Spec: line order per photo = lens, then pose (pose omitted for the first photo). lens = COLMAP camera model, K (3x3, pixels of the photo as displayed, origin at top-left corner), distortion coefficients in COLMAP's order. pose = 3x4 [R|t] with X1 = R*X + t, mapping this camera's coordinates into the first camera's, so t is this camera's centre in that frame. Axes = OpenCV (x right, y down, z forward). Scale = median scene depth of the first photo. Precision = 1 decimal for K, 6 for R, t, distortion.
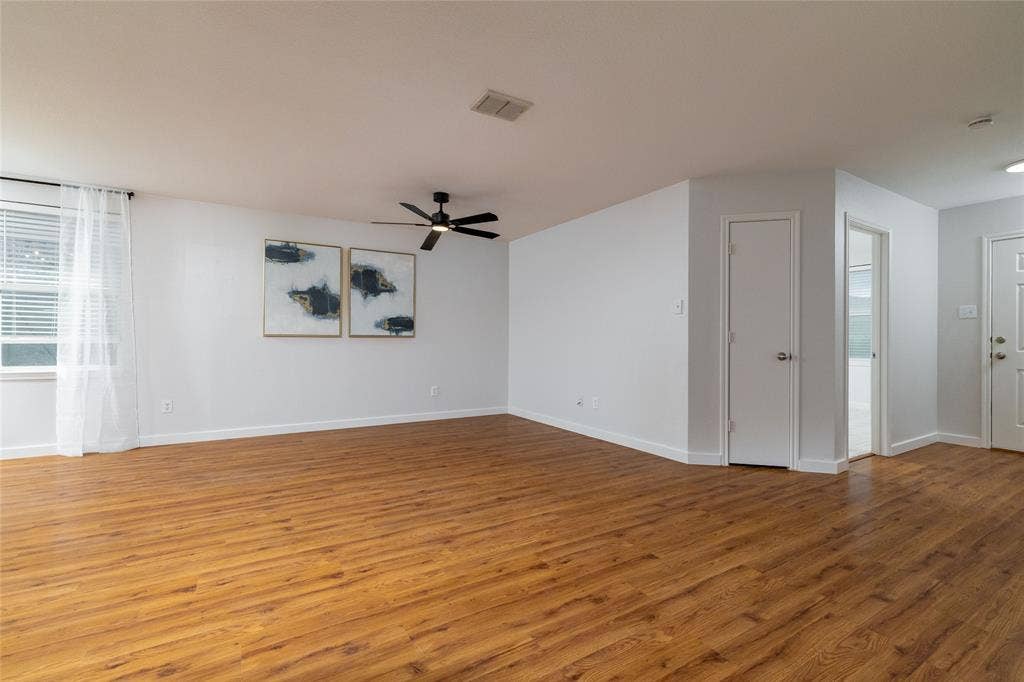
lens RADIAL K [[438.6, 0, 507.7], [0, 438.6, 336.1], [0, 0, 1]] dist [-0.002516, 0.000464]
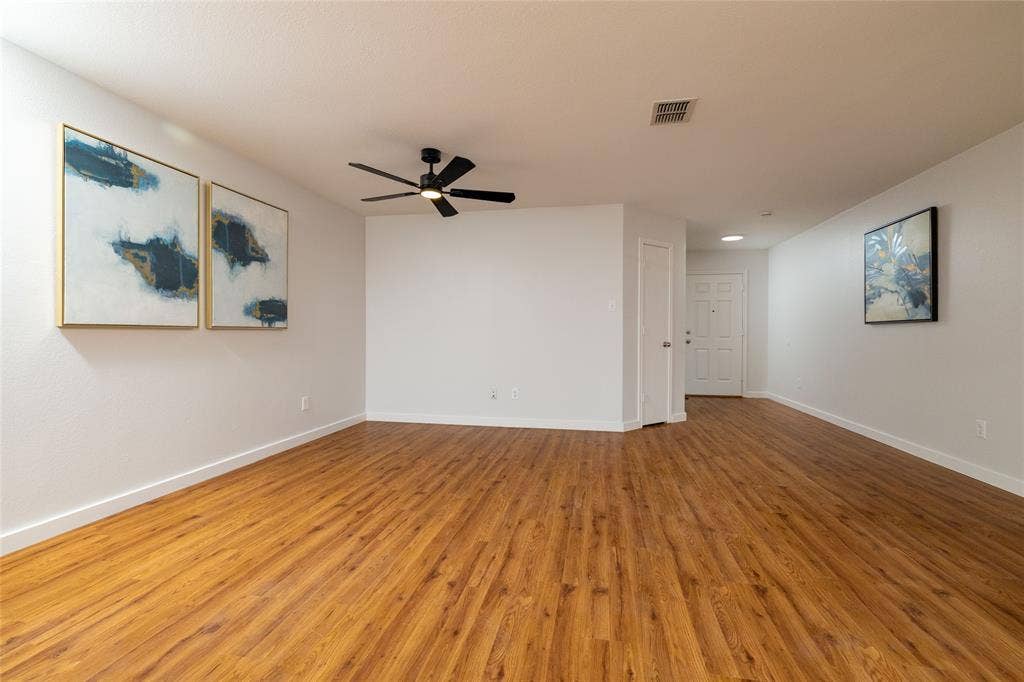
lens RADIAL K [[438.6, 0, 507.7], [0, 438.6, 336.1], [0, 0, 1]] dist [-0.002516, 0.000464]
pose [[0.675035, -0.008243, 0.737740, -0.568319], [-0.006073, 0.999842, 0.016728, -0.001261], [-0.737761, -0.015773, 0.674878, 0.307801]]
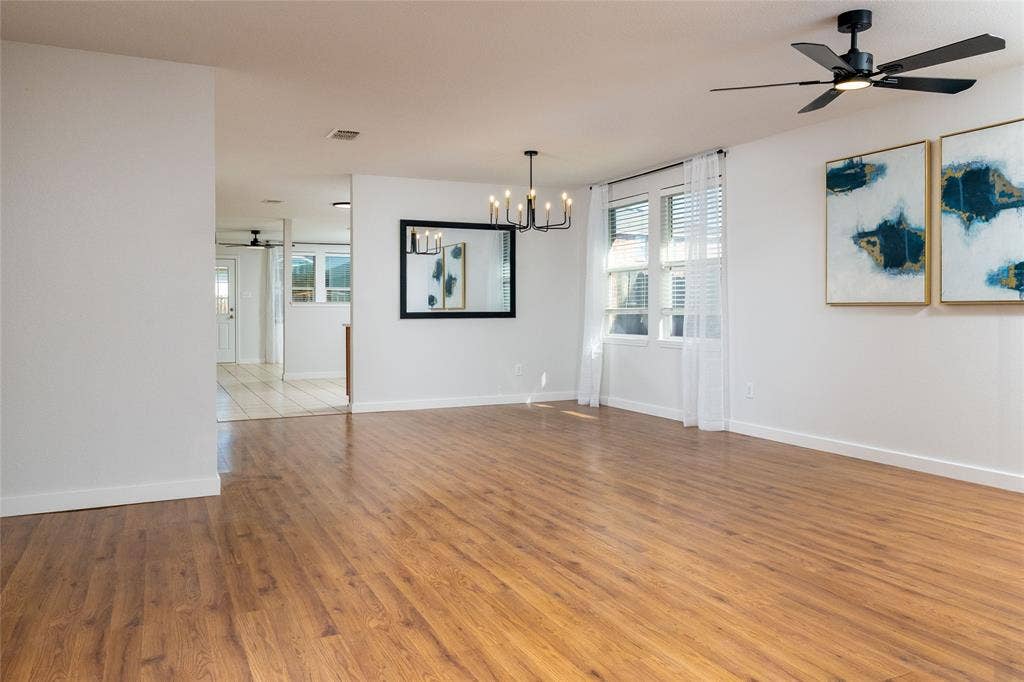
lens RADIAL K [[751.4, 0, 513.2], [0, 751.4, 310.4], [0, 0, 1]] dist [-0.003165, -0.001663]
pose [[-0.084821, -0.004121, -0.996388, 0.629625], [0.010092, 0.999937, -0.004994, 0.008198], [0.996345, -0.010480, -0.084774, 0.599775]]
